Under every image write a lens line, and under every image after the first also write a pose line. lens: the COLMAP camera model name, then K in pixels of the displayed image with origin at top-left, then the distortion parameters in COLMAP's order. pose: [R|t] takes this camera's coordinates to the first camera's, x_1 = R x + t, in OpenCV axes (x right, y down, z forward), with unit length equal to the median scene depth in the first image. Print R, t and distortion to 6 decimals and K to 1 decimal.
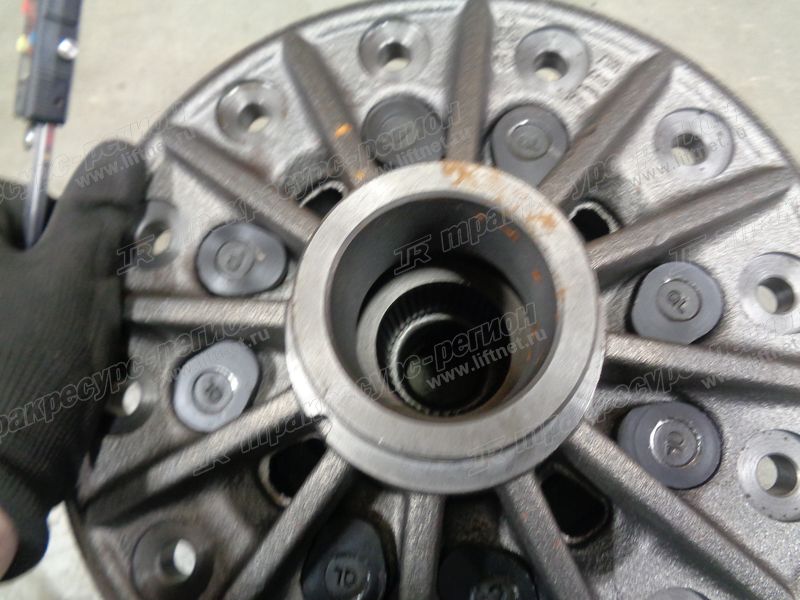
lens RADIAL K [[599.1, 0, 400.0], [0, 599.1, 300.0], [0, 0, 1]] dist [-0.003743, -0.001322]
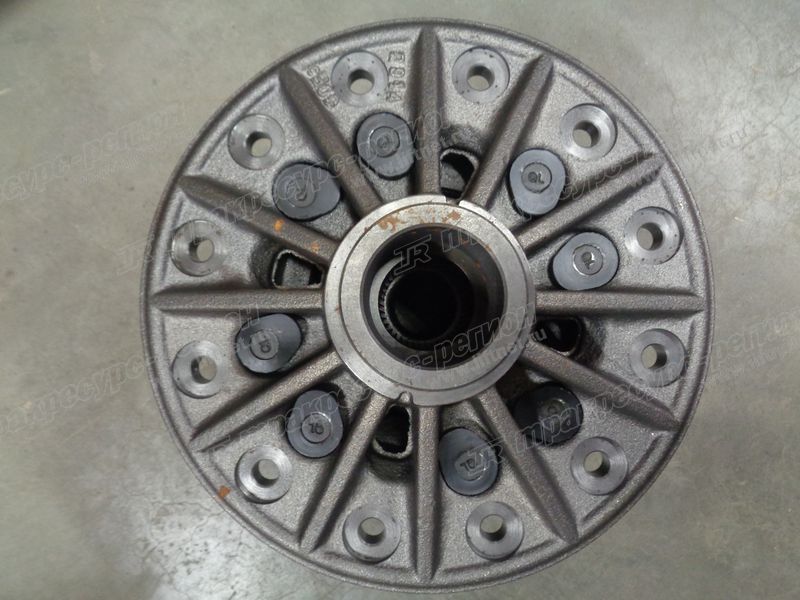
lens RADIAL K [[585.9, 0, 400.0], [0, 585.9, 300.0], [0, 0, 1]] dist [0.001854, 0.000409]
pose [[0.785244, -0.613690, 0.082325, -0.088355], [0.594898, 0.784617, 0.174566, -0.206902], [-0.171723, -0.088102, 0.981198, -0.348541]]
